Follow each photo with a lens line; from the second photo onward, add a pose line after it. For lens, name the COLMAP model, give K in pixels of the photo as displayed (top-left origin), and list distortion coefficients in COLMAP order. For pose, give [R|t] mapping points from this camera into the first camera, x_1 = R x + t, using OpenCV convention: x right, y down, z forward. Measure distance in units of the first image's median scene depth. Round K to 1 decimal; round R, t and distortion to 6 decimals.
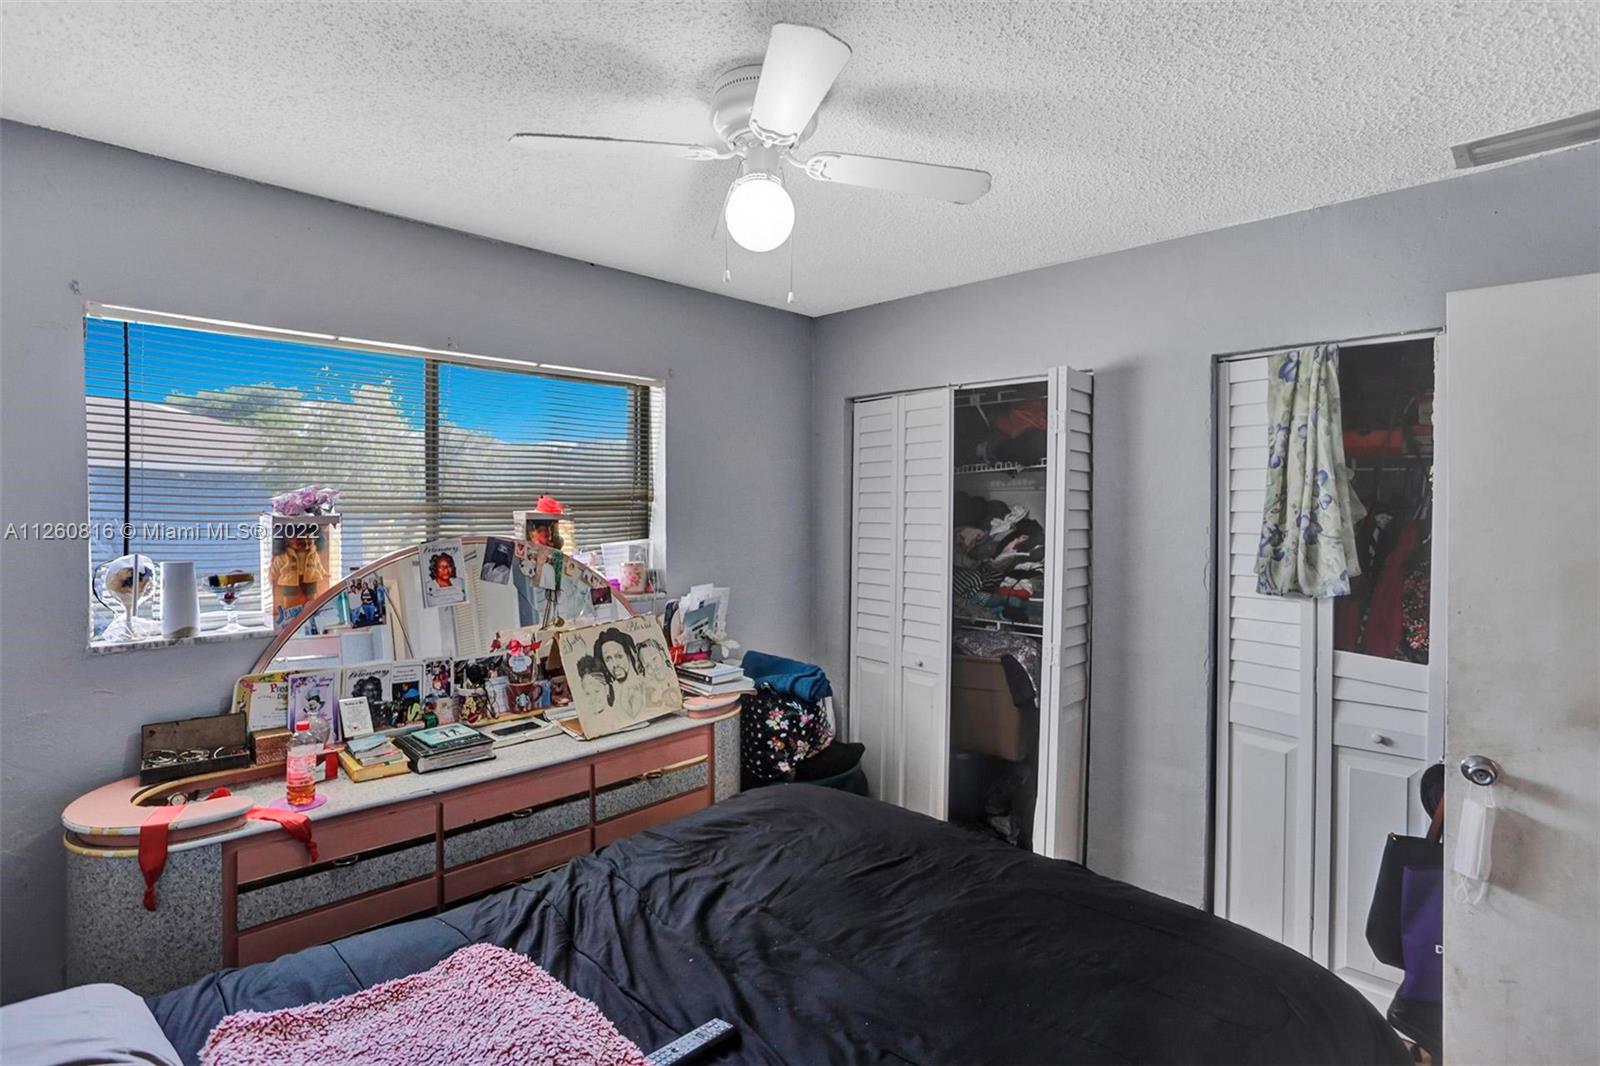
lens RADIAL K [[791.2, 0, 764.7], [0, 791.2, 512.9], [0, 0, 1]] dist [-0.006957, 0.000605]
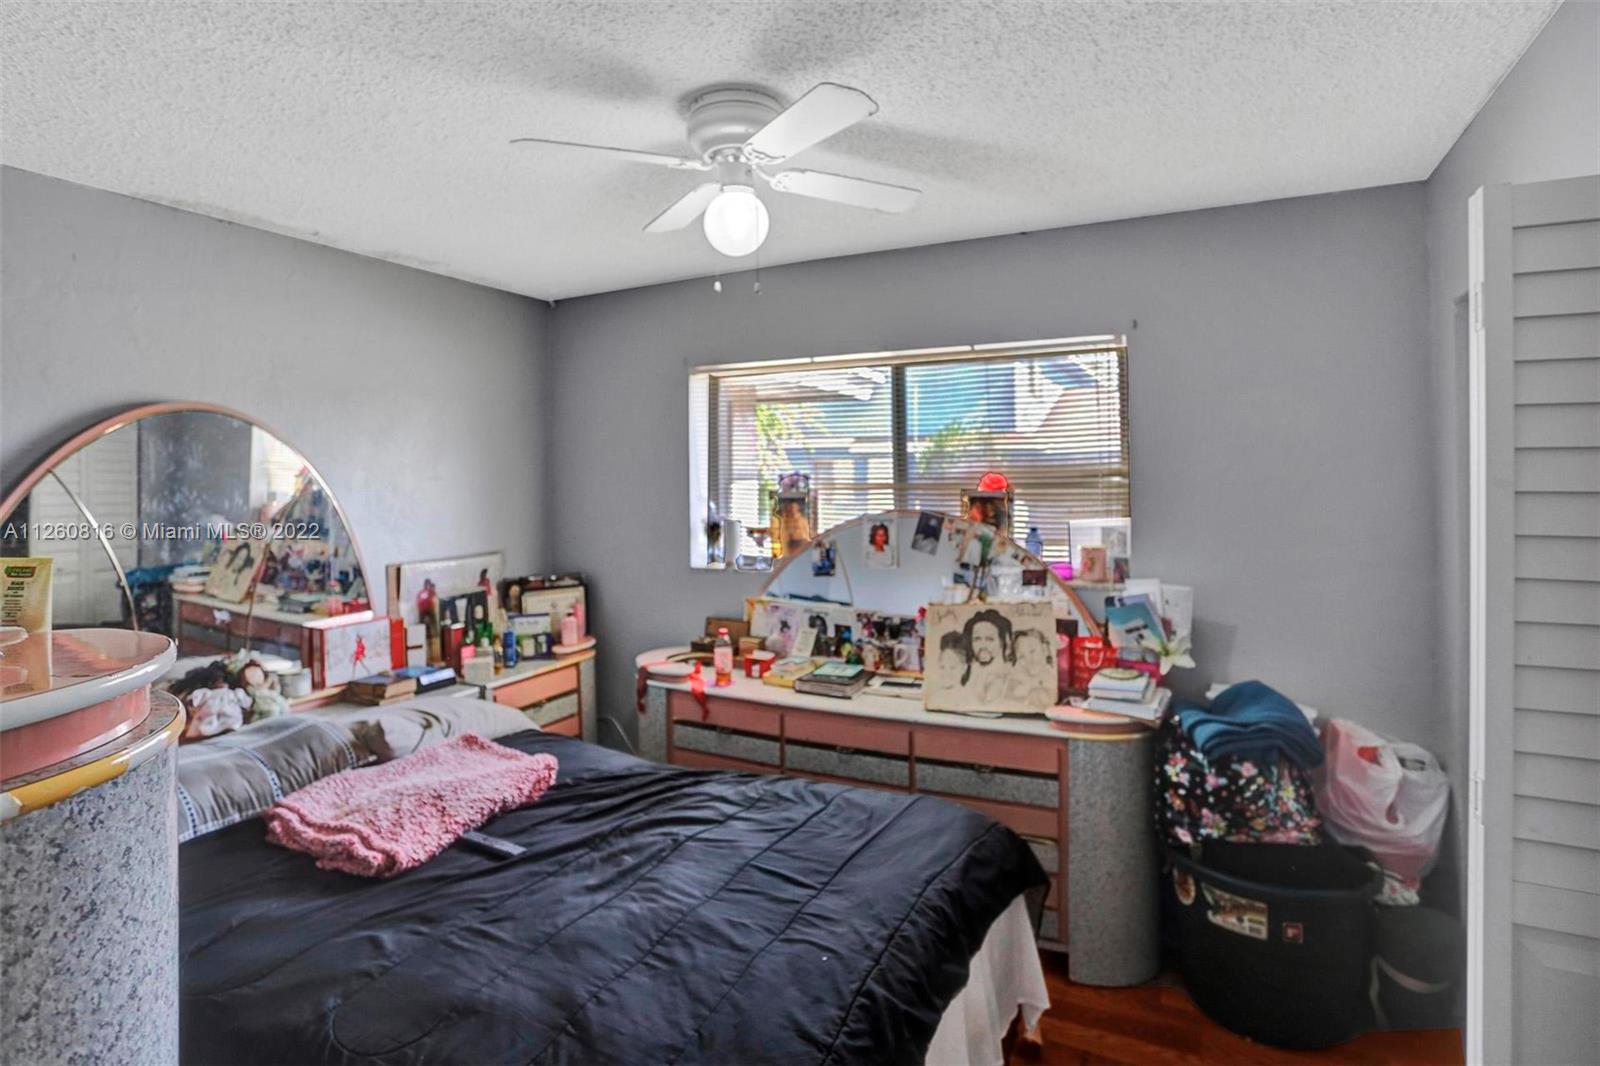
lens RADIAL K [[814.2, 0, 787.3], [0, 814.2, 504.8], [0, 0, 1]] dist [-0.022809, 0.001120]
pose [[0.330673, 0.016707, -0.943597, 0.666442], [0.001839, 0.999830, 0.018347, 0.000875], [0.943744, -0.007802, 0.330586, 0.452362]]
